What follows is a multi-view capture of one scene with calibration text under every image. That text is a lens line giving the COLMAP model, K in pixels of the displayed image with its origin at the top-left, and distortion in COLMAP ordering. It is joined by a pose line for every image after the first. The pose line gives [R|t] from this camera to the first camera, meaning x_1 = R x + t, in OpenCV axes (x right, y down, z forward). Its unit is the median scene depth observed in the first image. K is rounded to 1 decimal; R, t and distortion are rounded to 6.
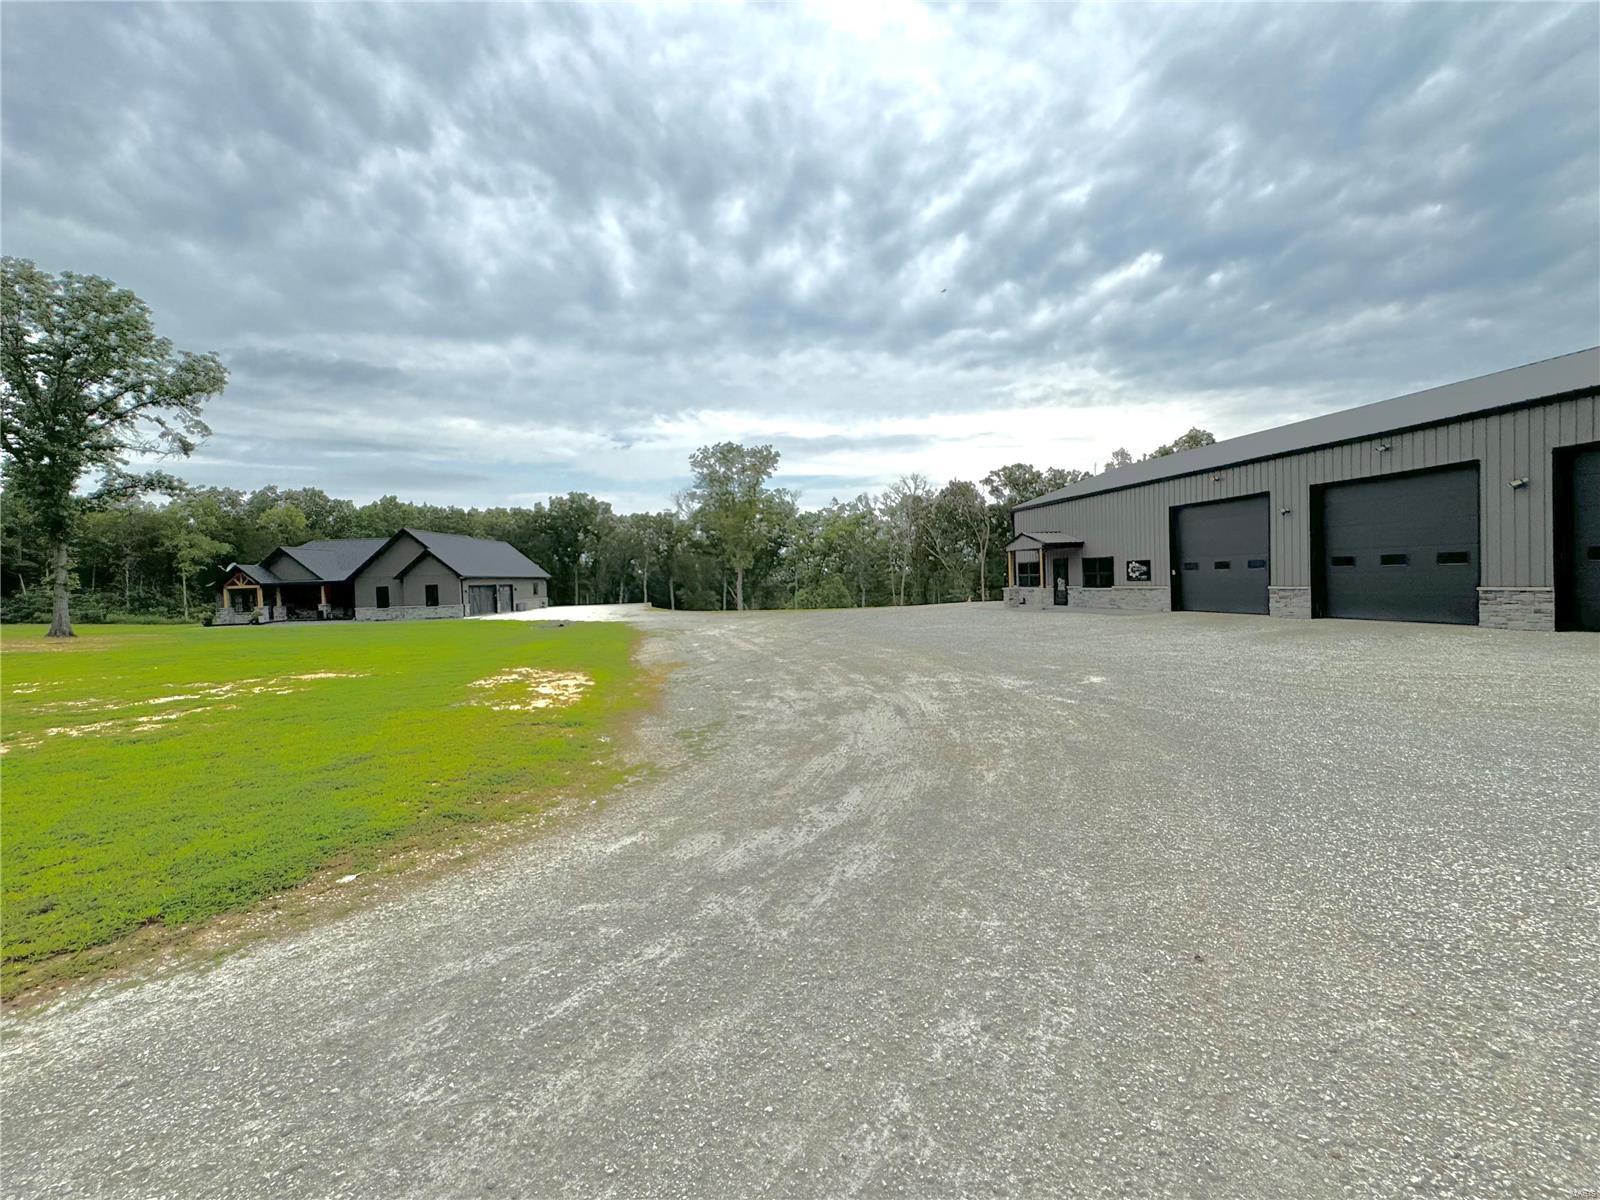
lens RADIAL K [[663.6, 0, 797.3], [0, 663.6, 589.4], [0, 0, 1]] dist [-0.002779, 0.000228]
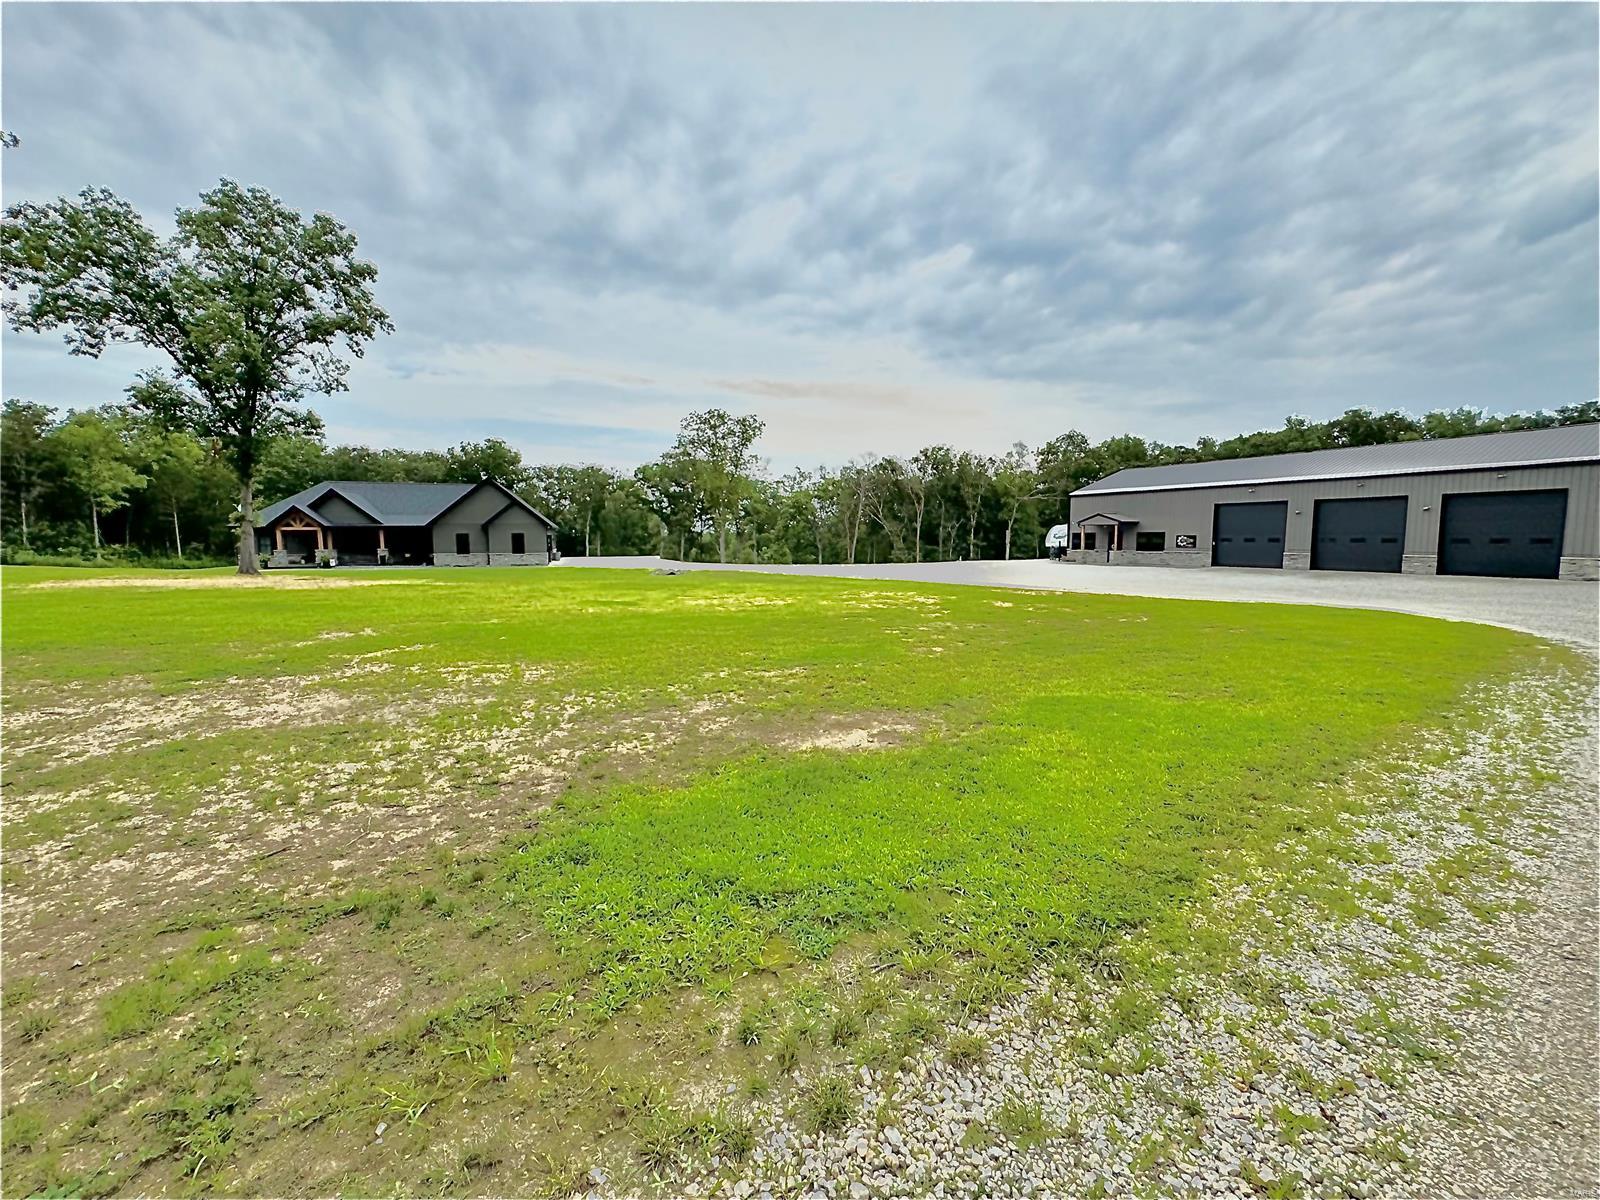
lens RADIAL K [[663.6, 0, 807.6], [0, 663.6, 605.7], [0, 0, 1]] dist [-0.002779, 0.000228]
pose [[0.954057, 0.001689, 0.299622, -0.654932], [-0.026580, 0.996519, 0.079018, 0.018867], [-0.298445, -0.083351, 0.950780, -0.220200]]
